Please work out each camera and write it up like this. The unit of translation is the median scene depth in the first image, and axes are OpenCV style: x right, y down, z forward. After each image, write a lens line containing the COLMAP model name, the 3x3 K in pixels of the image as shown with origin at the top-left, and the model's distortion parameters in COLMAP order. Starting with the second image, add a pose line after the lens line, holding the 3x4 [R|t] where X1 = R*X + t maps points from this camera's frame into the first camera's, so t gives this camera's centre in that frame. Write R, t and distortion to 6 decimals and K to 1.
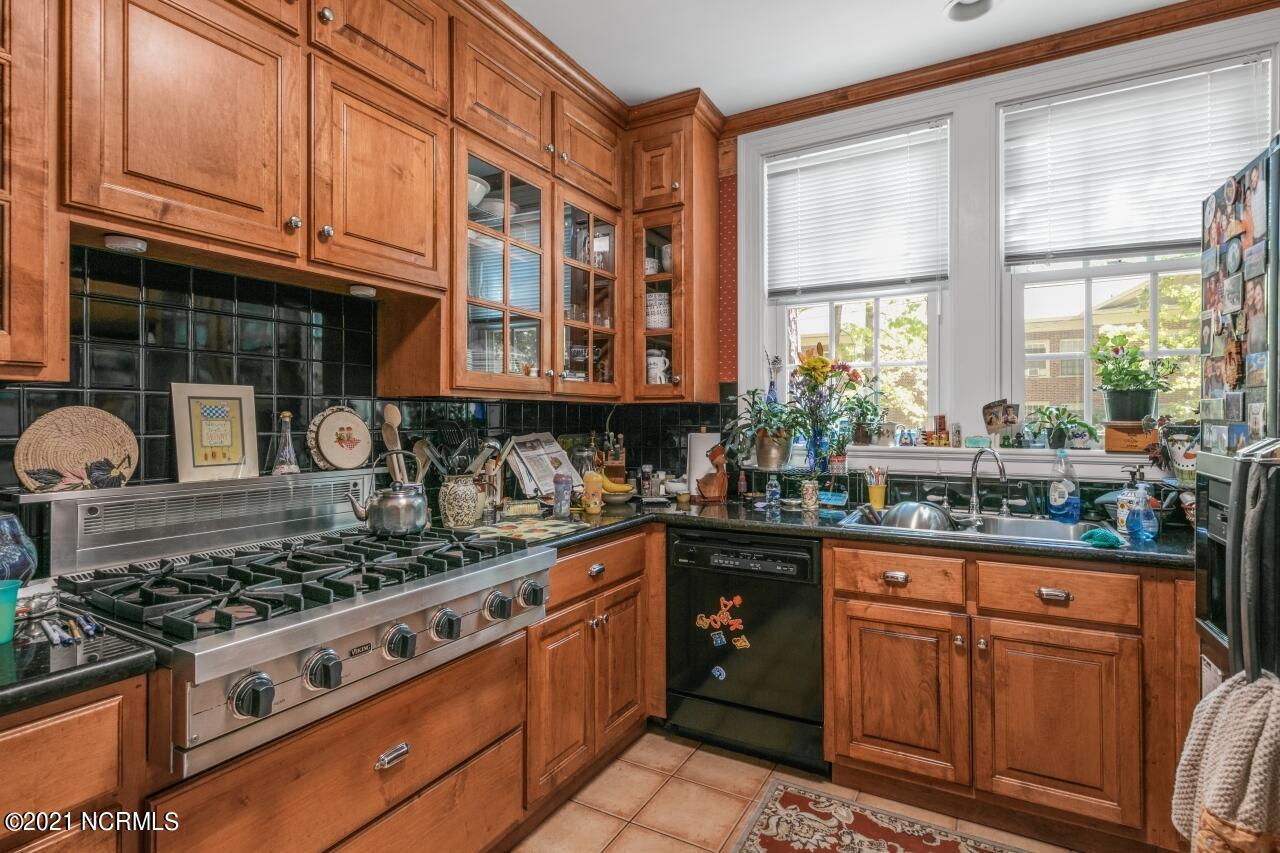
lens RADIAL K [[635.8, 0, 642.8], [0, 635.8, 419.9], [0, 0, 1]] dist [-0.015944, -0.000683]
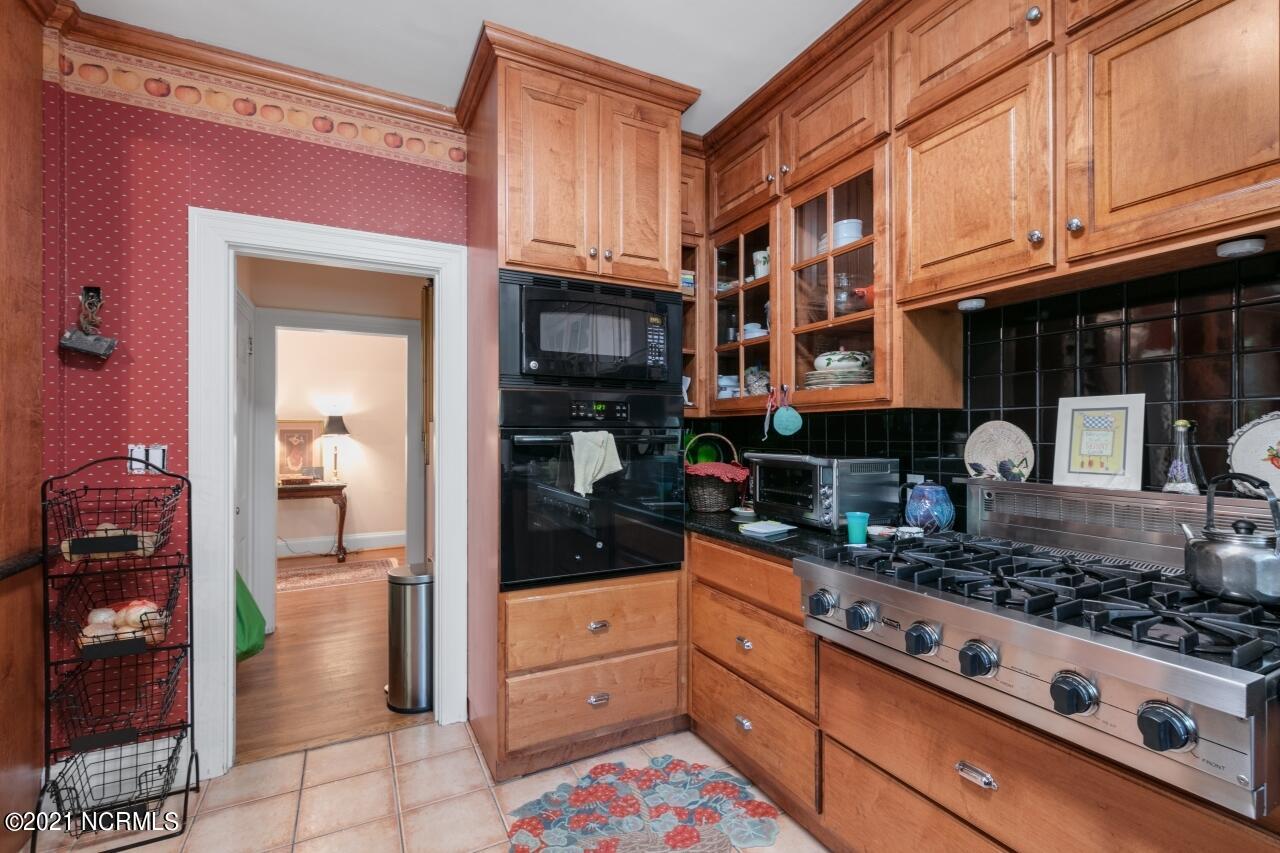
lens RADIAL K [[567.7, 0, 640.3], [0, 567.7, 431.6], [0, 0, 1]] dist [-0.002709, -0.000099]
pose [[-0.557018, 0.001636, -0.830499, 0.542725], [0.004661, 0.999988, -0.001156, 0.000342], [0.830488, -0.004515, -0.557019, 0.938094]]
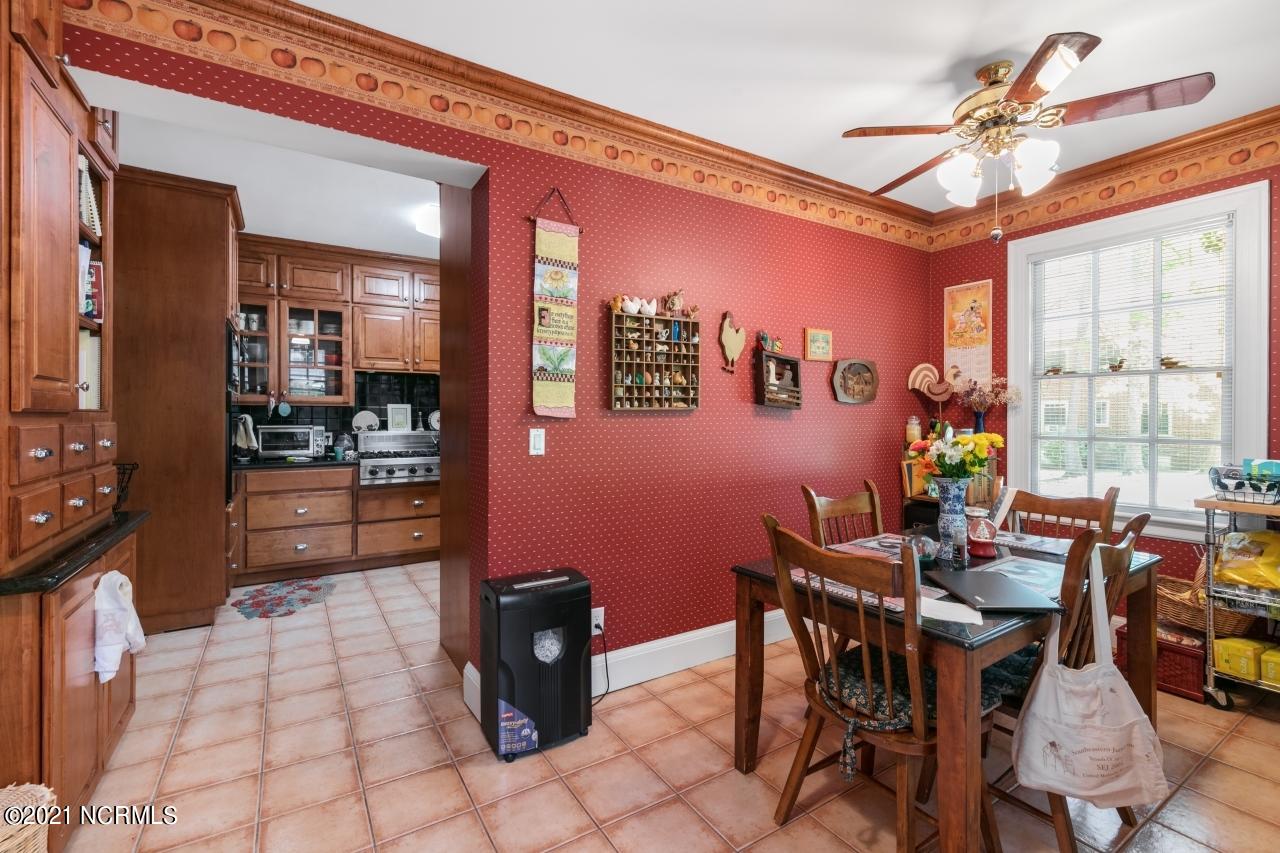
lens RADIAL K [[567.7, 0, 640.7], [0, 567.7, 420.4], [0, 0, 1]] dist [-0.002709, -0.000099]
pose [[0.876859, 0.010508, -0.480633, 2.144303], [-0.004314, 0.999893, 0.013990, -0.017905], [0.480728, -0.010194, 0.876810, -1.198637]]
